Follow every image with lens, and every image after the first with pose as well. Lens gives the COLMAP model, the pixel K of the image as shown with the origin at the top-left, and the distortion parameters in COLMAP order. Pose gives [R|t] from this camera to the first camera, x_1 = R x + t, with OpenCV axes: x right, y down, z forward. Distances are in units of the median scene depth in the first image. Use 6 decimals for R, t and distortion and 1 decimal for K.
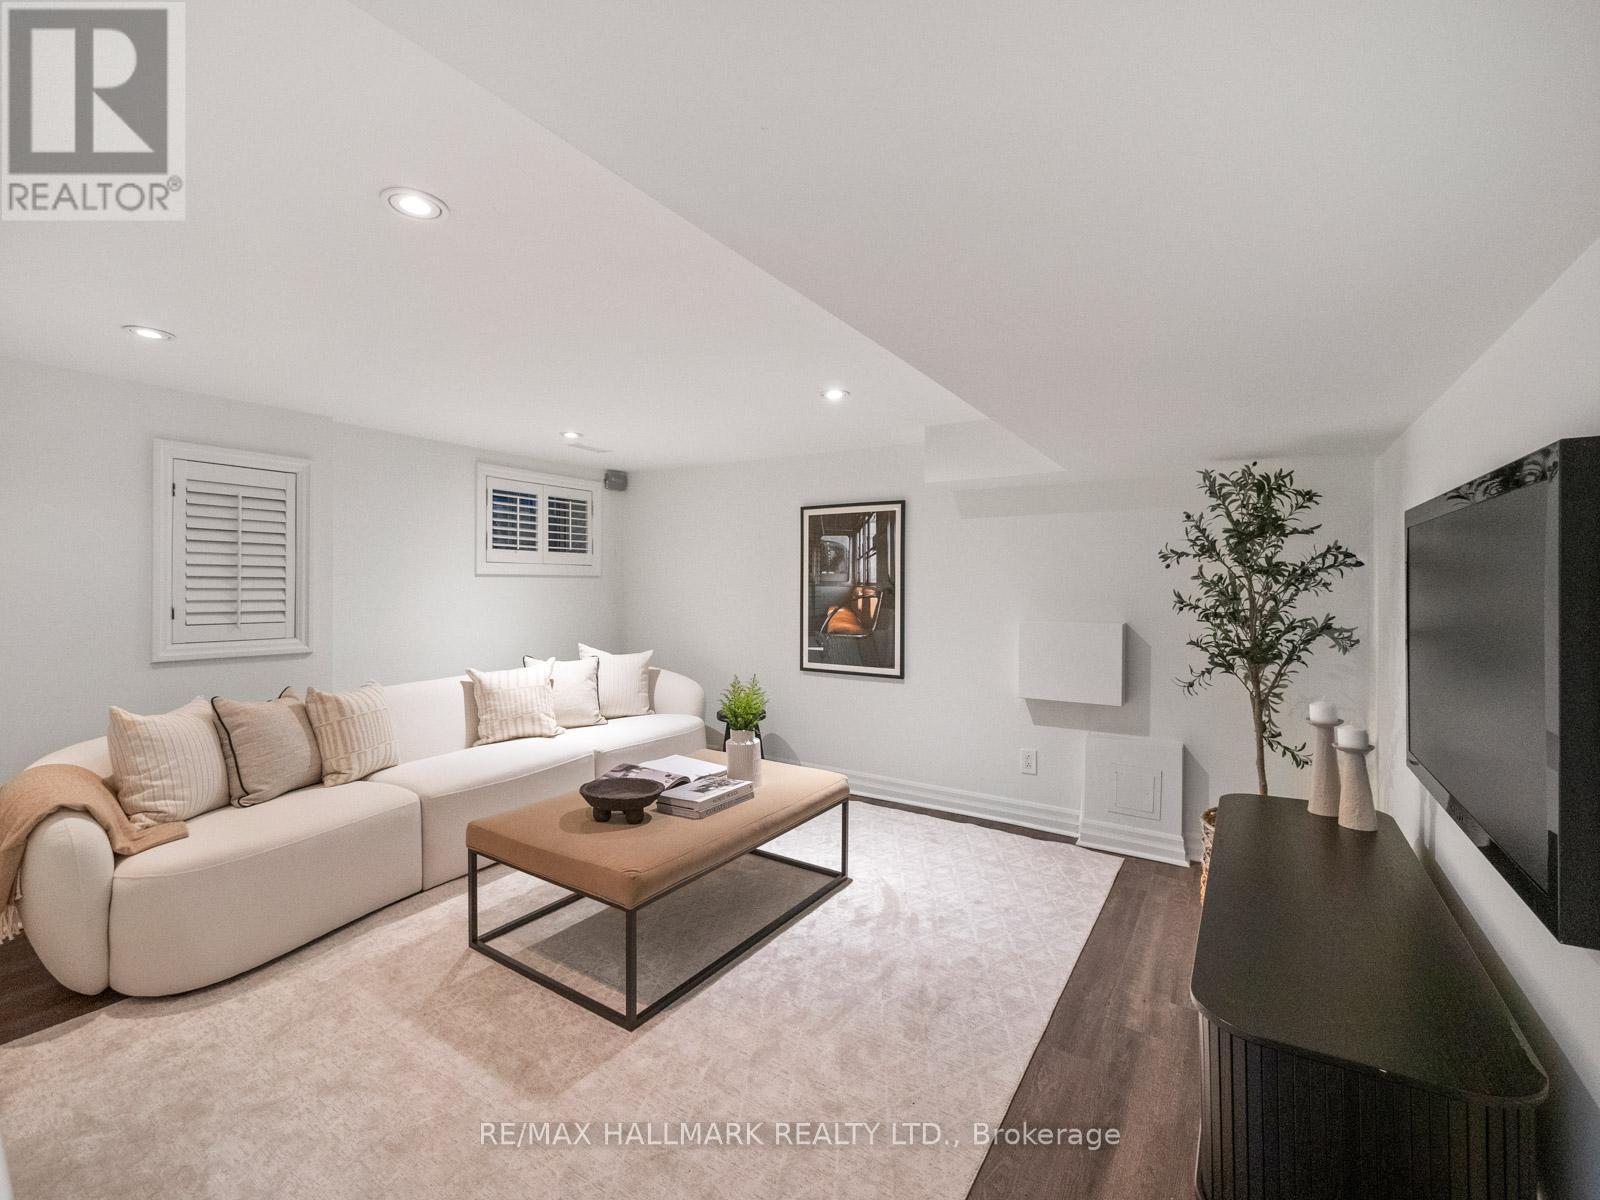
lens RADIAL K [[686.1, 0, 780.1], [0, 686.1, 583.5], [0, 0, 1]] dist [-0.008496, 0.001671]
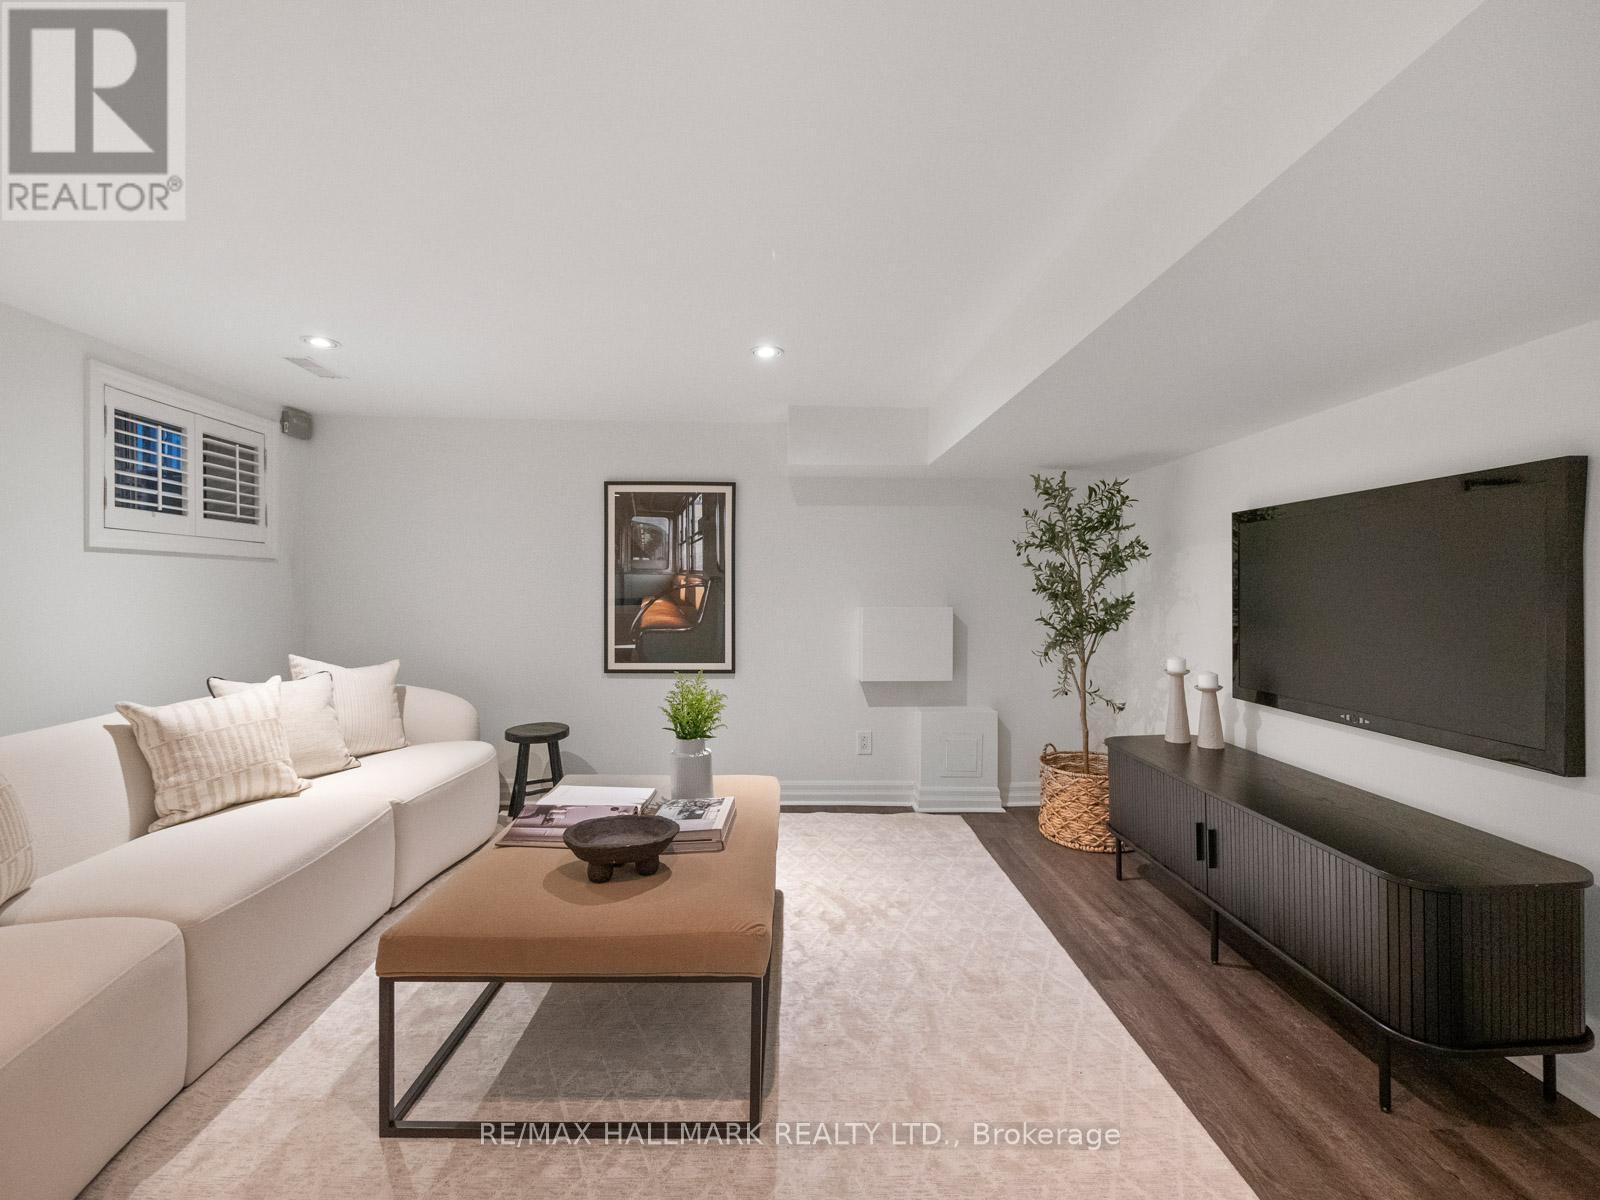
lens RADIAL K [[704.3, 0, 776.1], [0, 704.3, 590.6], [0, 0, 1]] dist [-0.007673, 0.001130]
pose [[0.825690, -0.000586, 0.564124, -0.307088], [-0.000999, 0.999996, 0.002502, 0.023131], [-0.564124, -0.002629, 0.825686, 0.167758]]
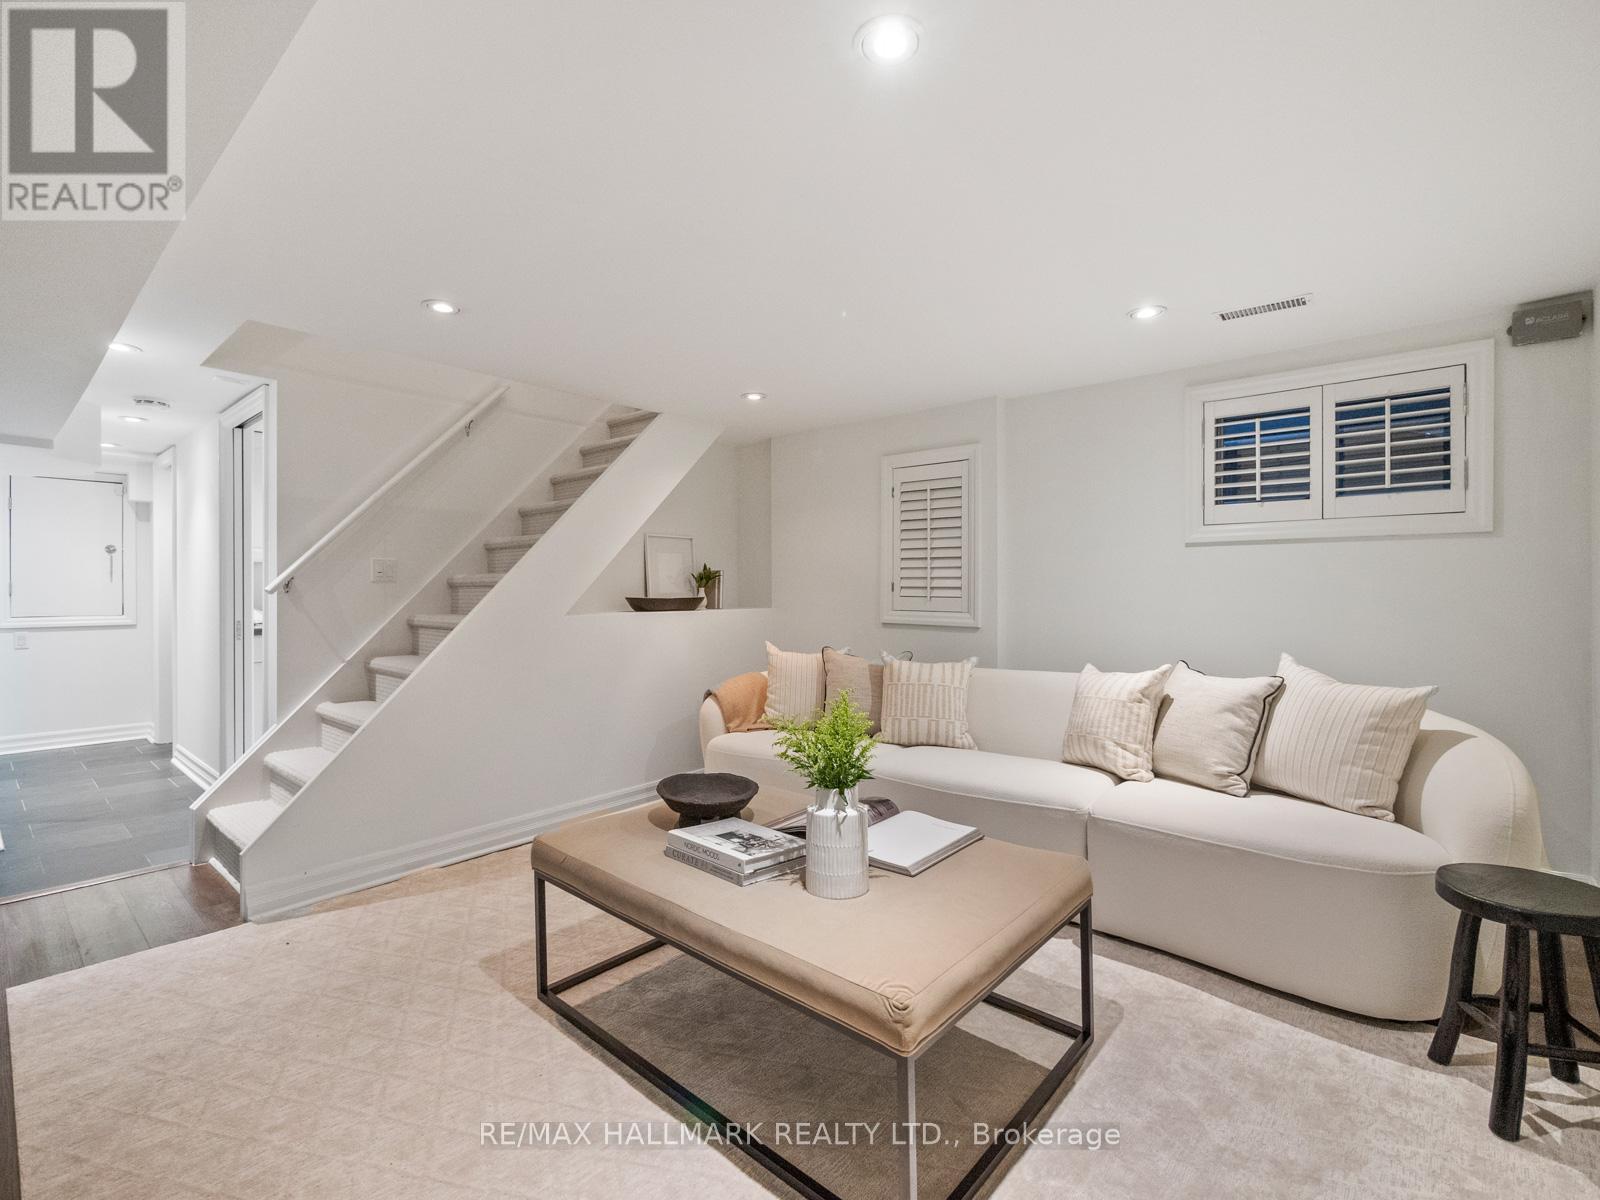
lens RADIAL K [[704.3, 0, 793.5], [0, 704.3, 590.1], [0, 0, 1]] dist [-0.007673, 0.001130]
pose [[-0.100259, -0.001848, -0.994960, 0.349340], [0.000853, 0.999998, -0.001943, 0.038377], [0.994961, -0.001043, -0.100257, 0.697333]]
